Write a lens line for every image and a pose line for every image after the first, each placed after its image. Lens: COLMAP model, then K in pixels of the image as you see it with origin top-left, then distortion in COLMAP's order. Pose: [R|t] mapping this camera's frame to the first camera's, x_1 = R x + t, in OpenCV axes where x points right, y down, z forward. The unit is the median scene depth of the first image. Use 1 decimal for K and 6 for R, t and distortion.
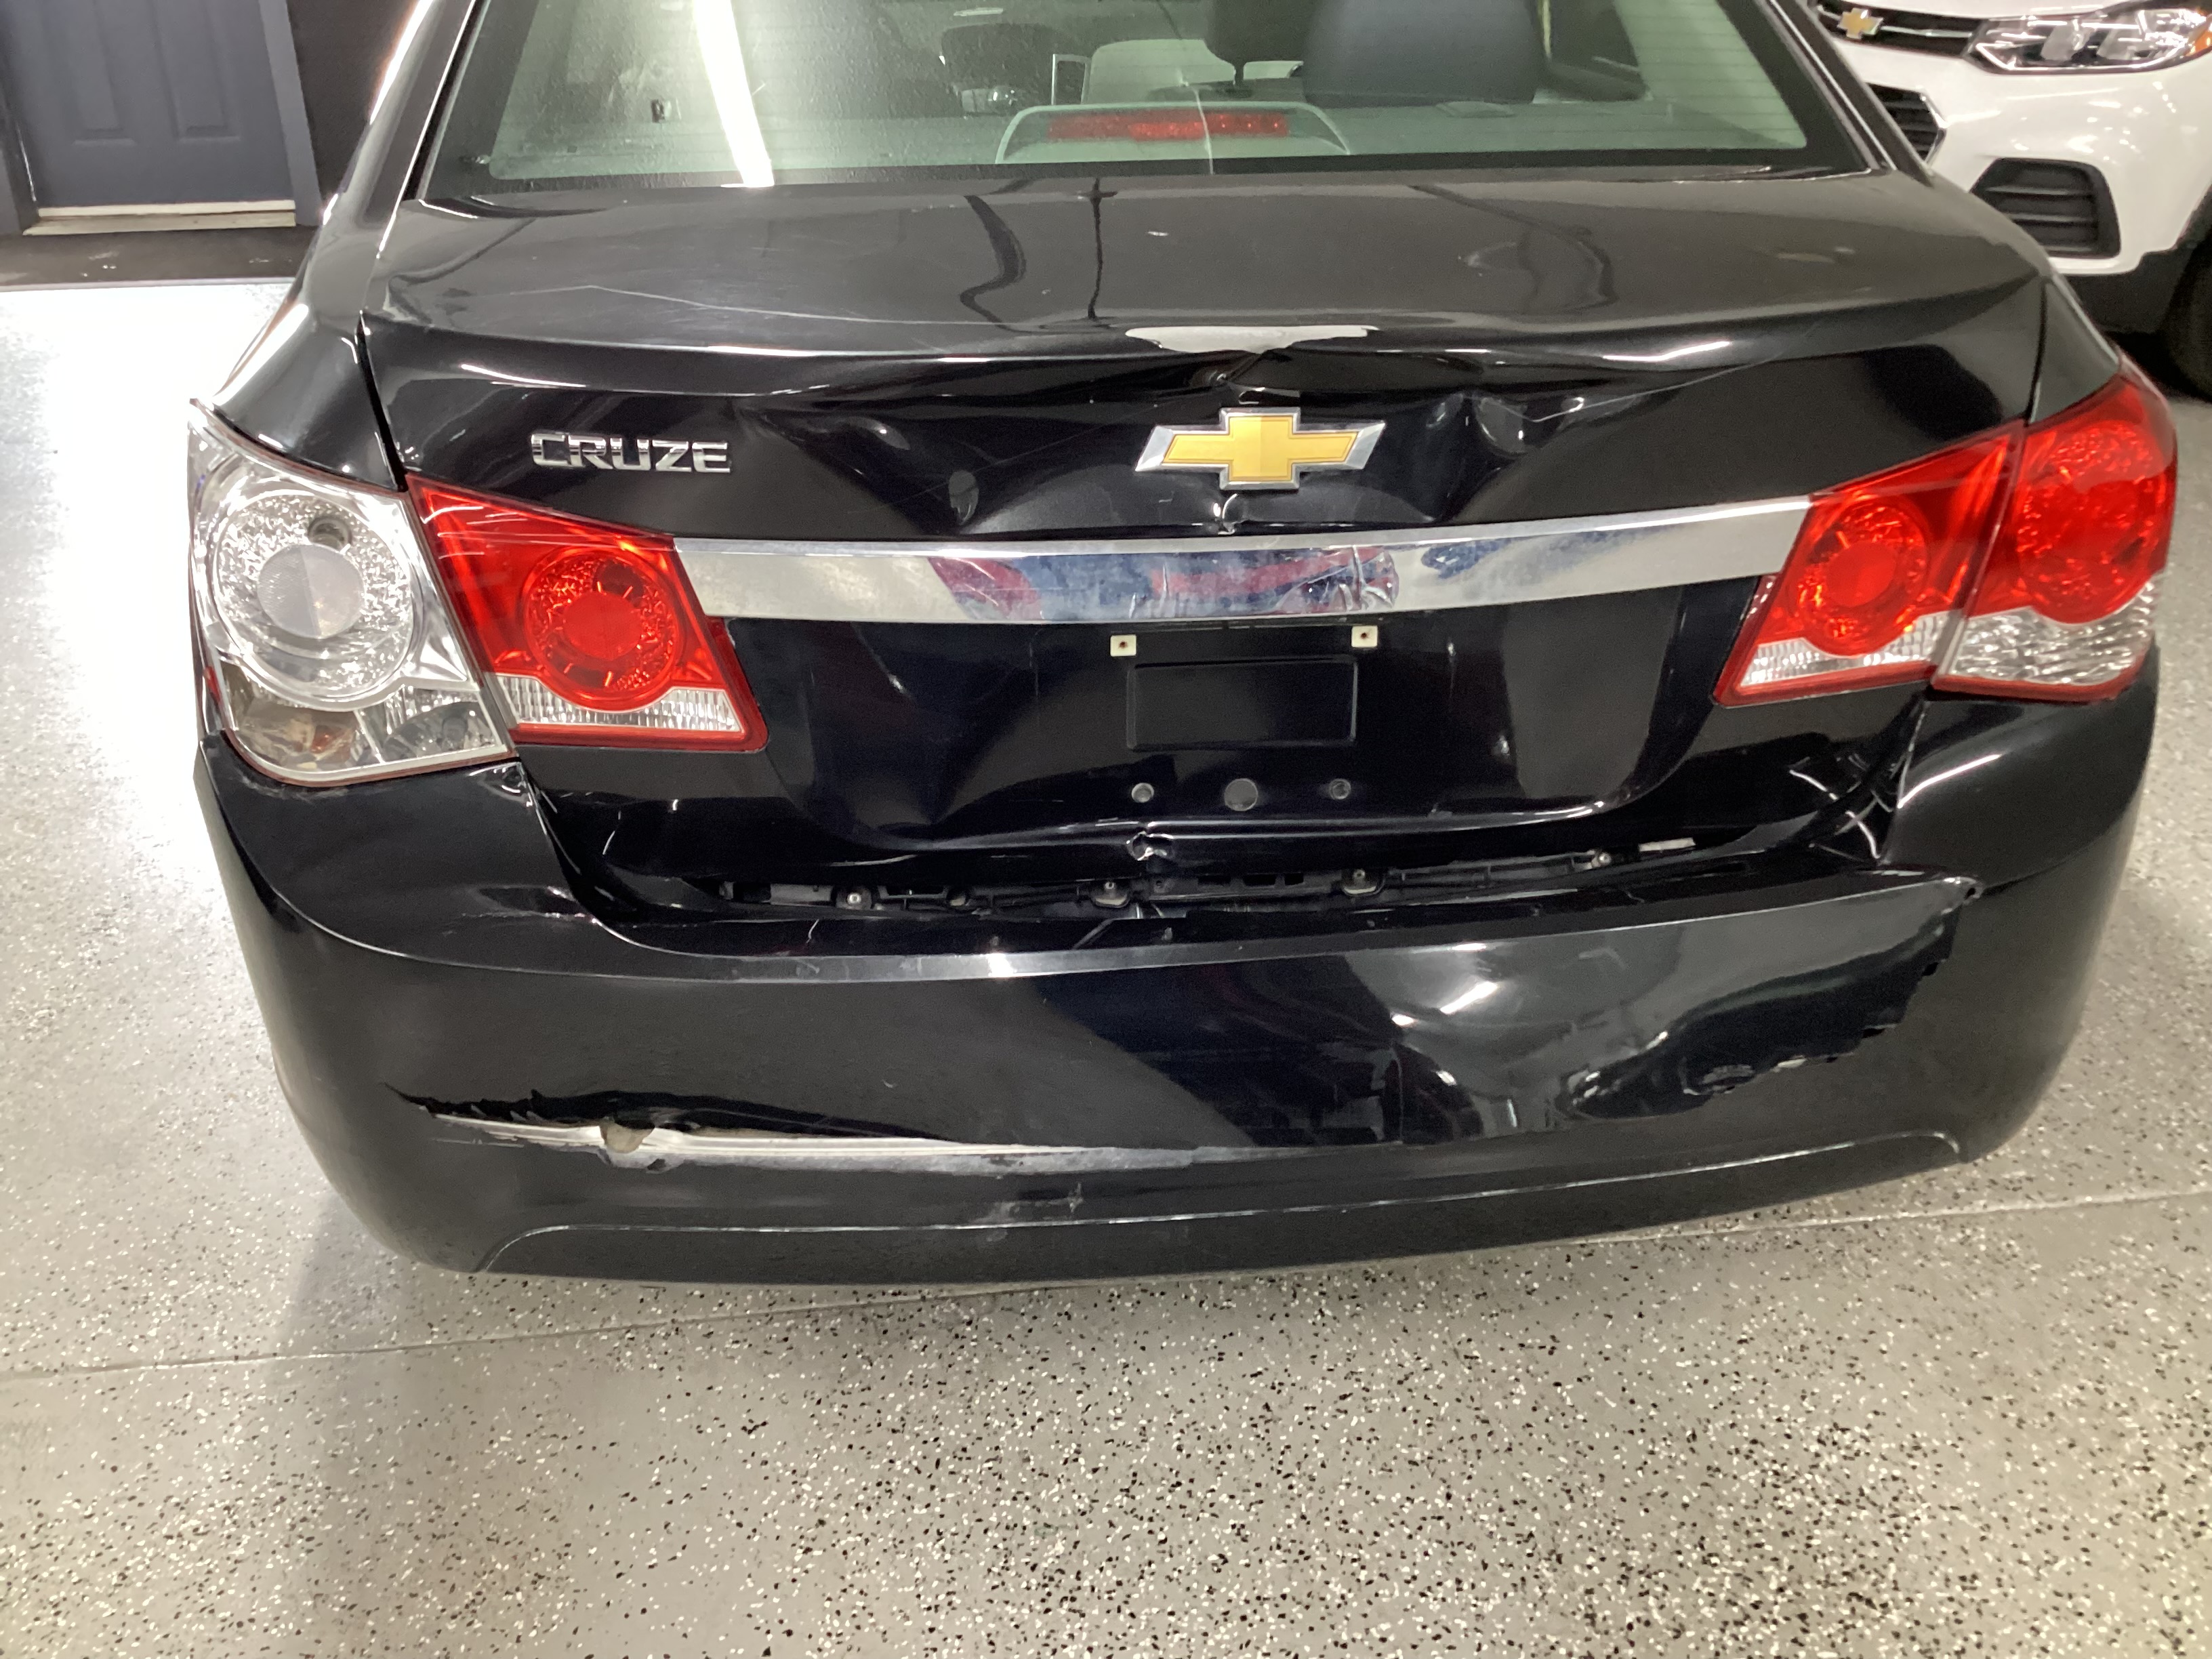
lens RADIAL K [[1976.0, 0, 1106.0], [0, 1976.0, 829.5], [0, 0, 1]] dist [0.083641, -0.150561]
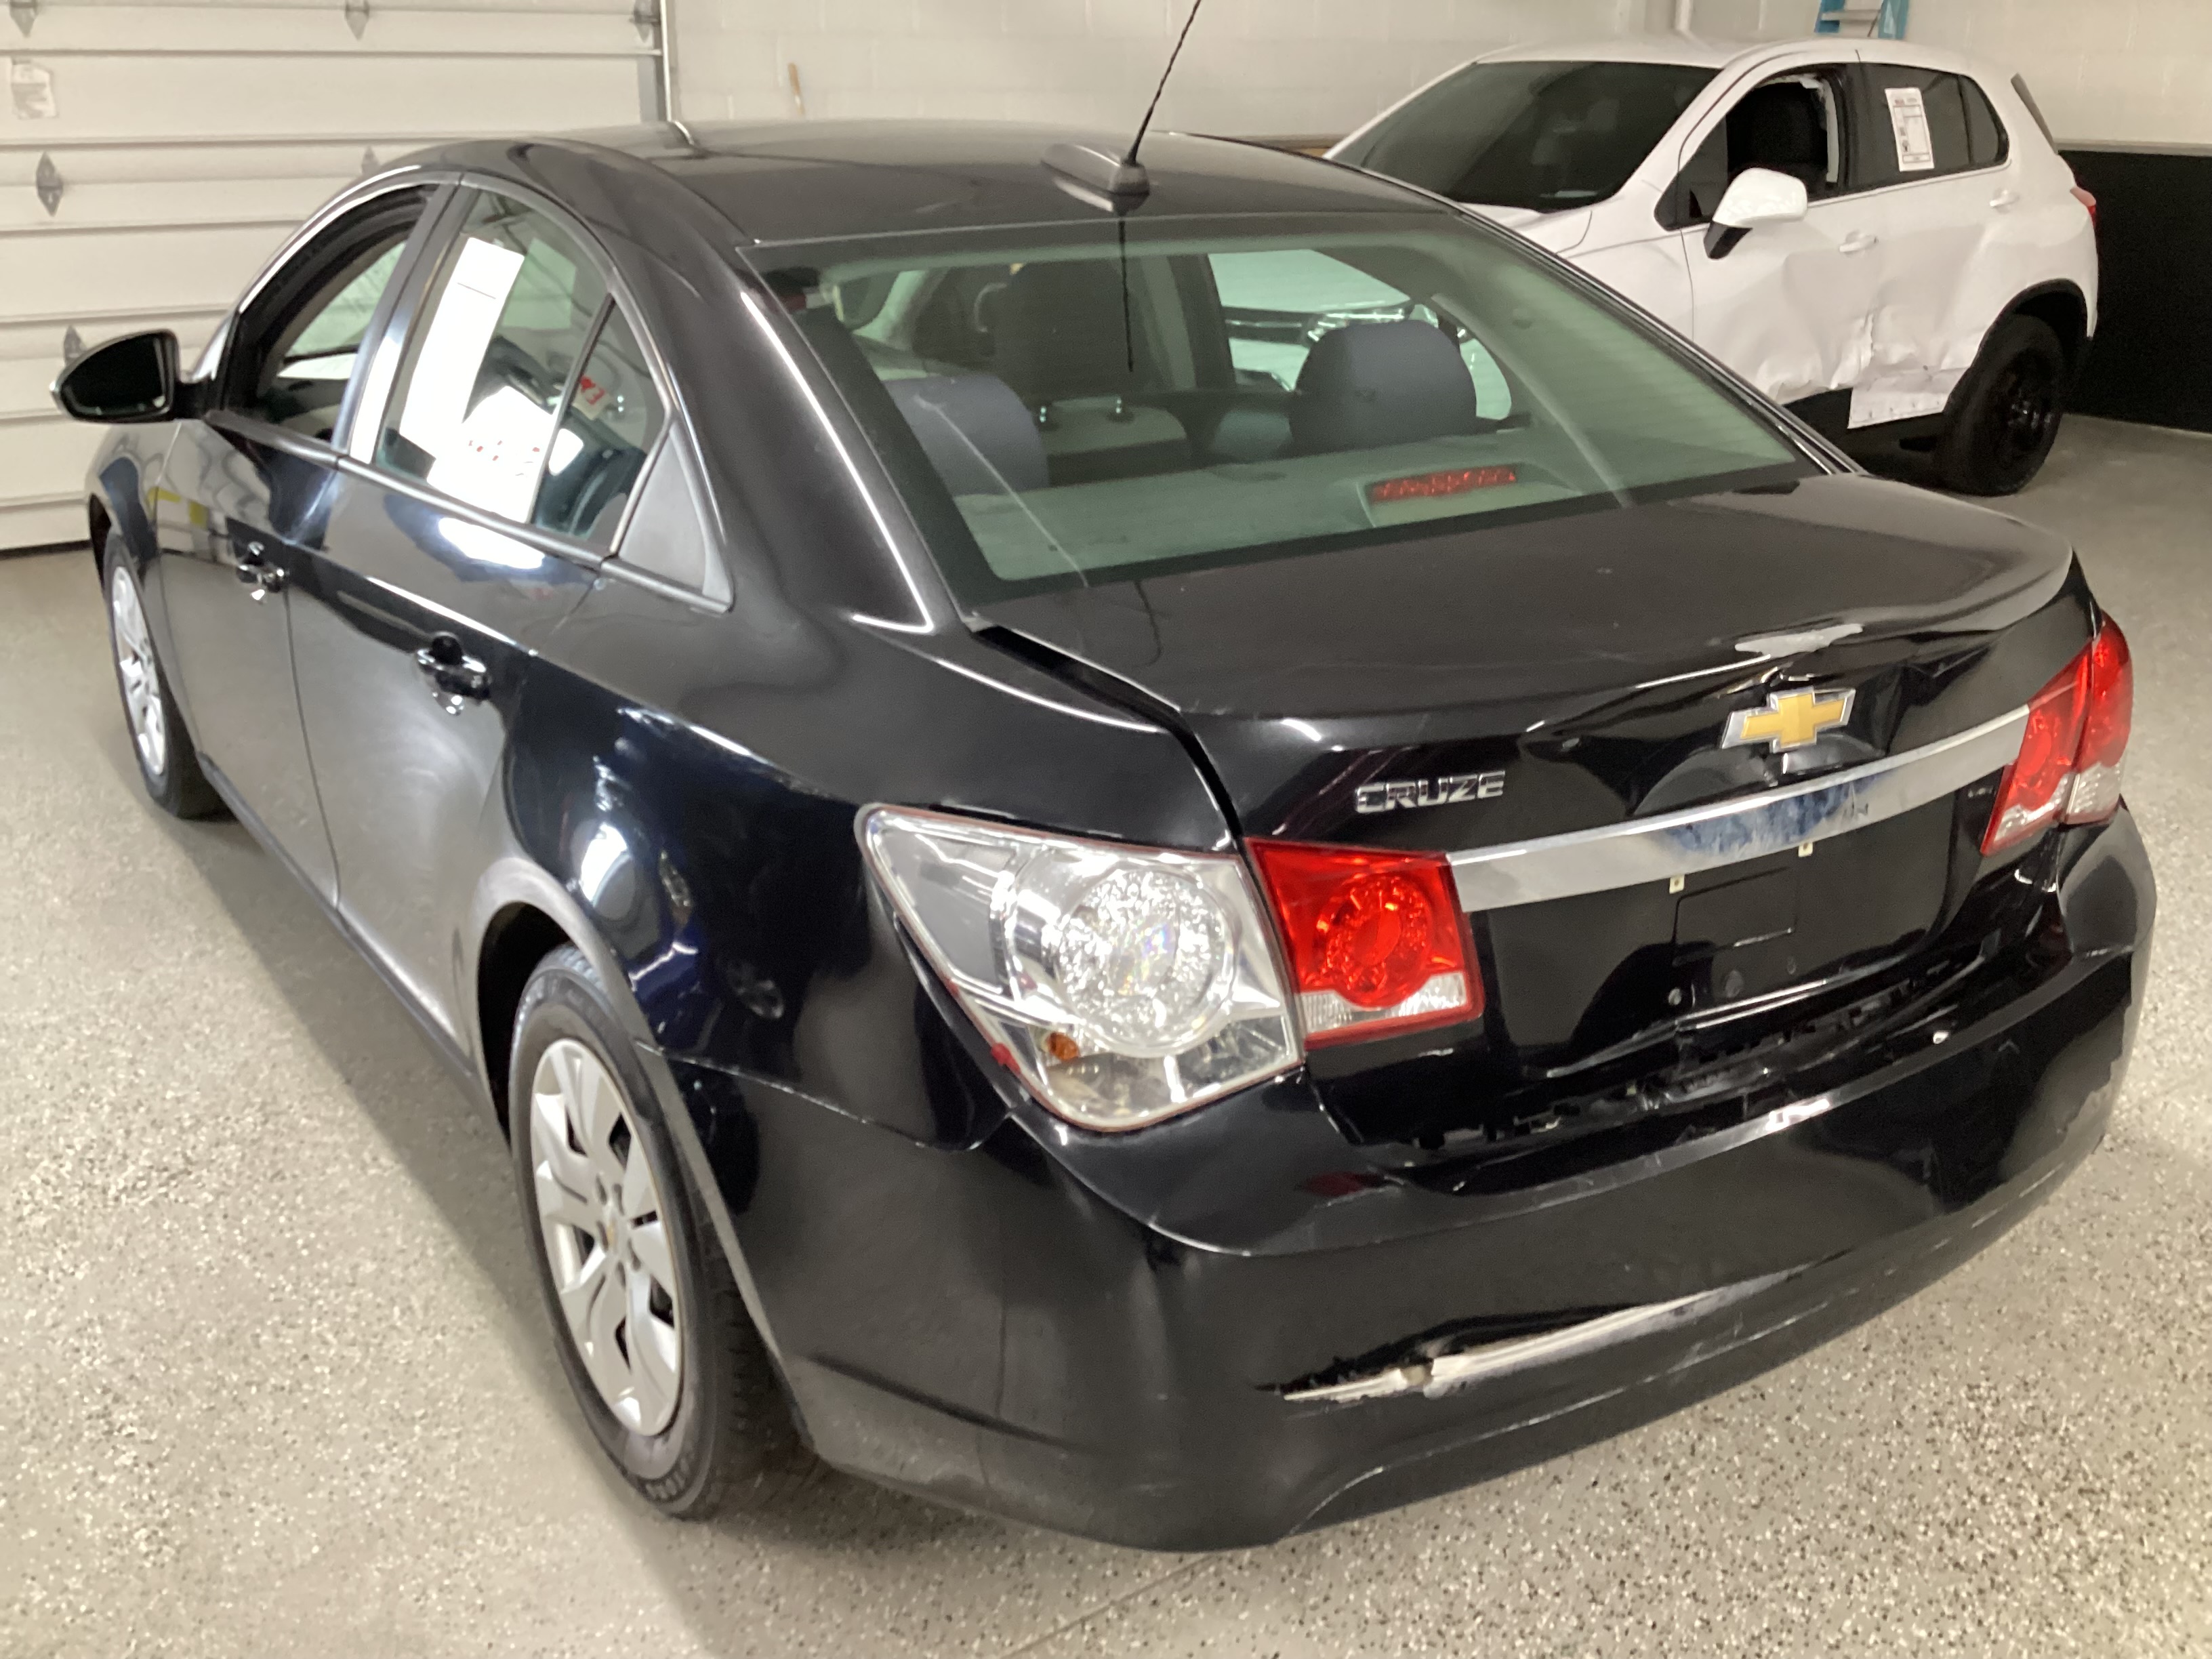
lens RADIAL K [[1992.5, 0, 1106.0], [0, 1992.5, 829.5], [0, 0, 1]] dist [-0.007716, -0.019516]
pose [[0.892657, -0.153904, 0.423648, -0.853997], [0.203919, 0.976105, -0.075070, -0.104915], [-0.401972, 0.153401, 0.902711, -0.018470]]
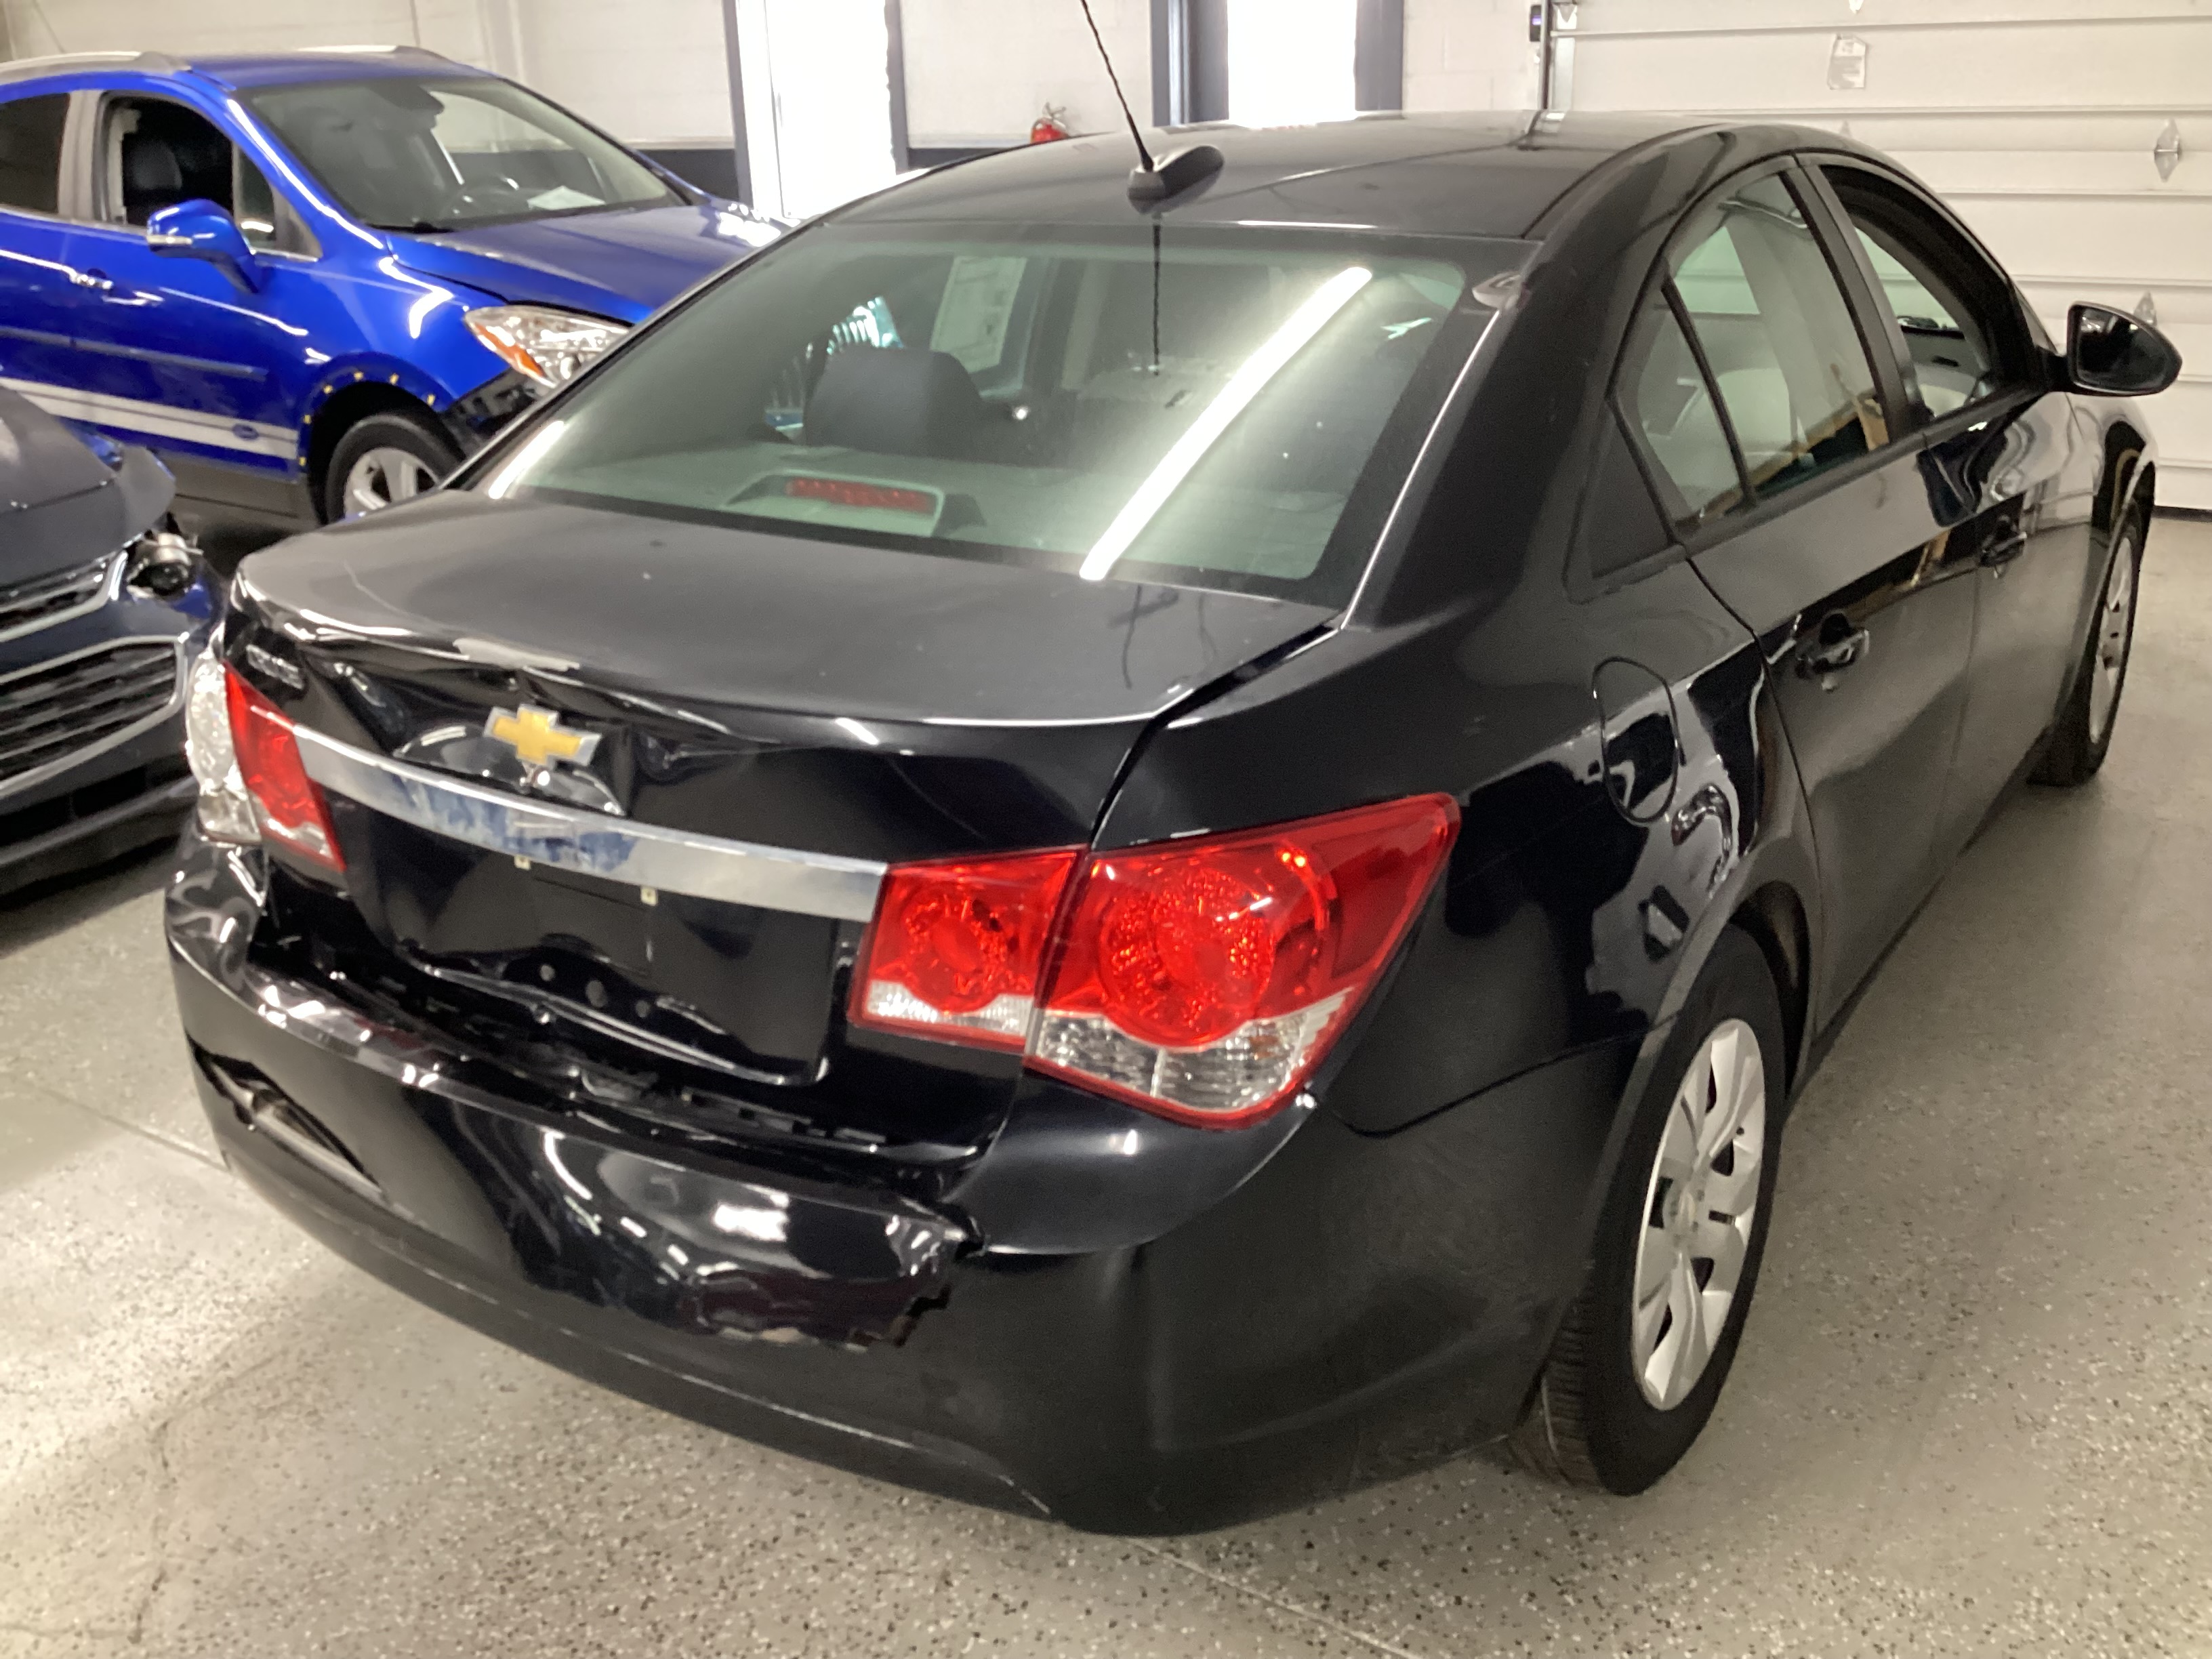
lens RADIAL K [[1992.5, 0, 1106.0], [0, 1992.5, 829.5], [0, 0, 1]] dist [-0.007716, -0.019516]
pose [[0.781109, 0.210714, -0.587765, 1.121301], [-0.270963, 0.962472, -0.015049, -0.200464], [0.562536, 0.171018, 0.808892, 0.109965]]
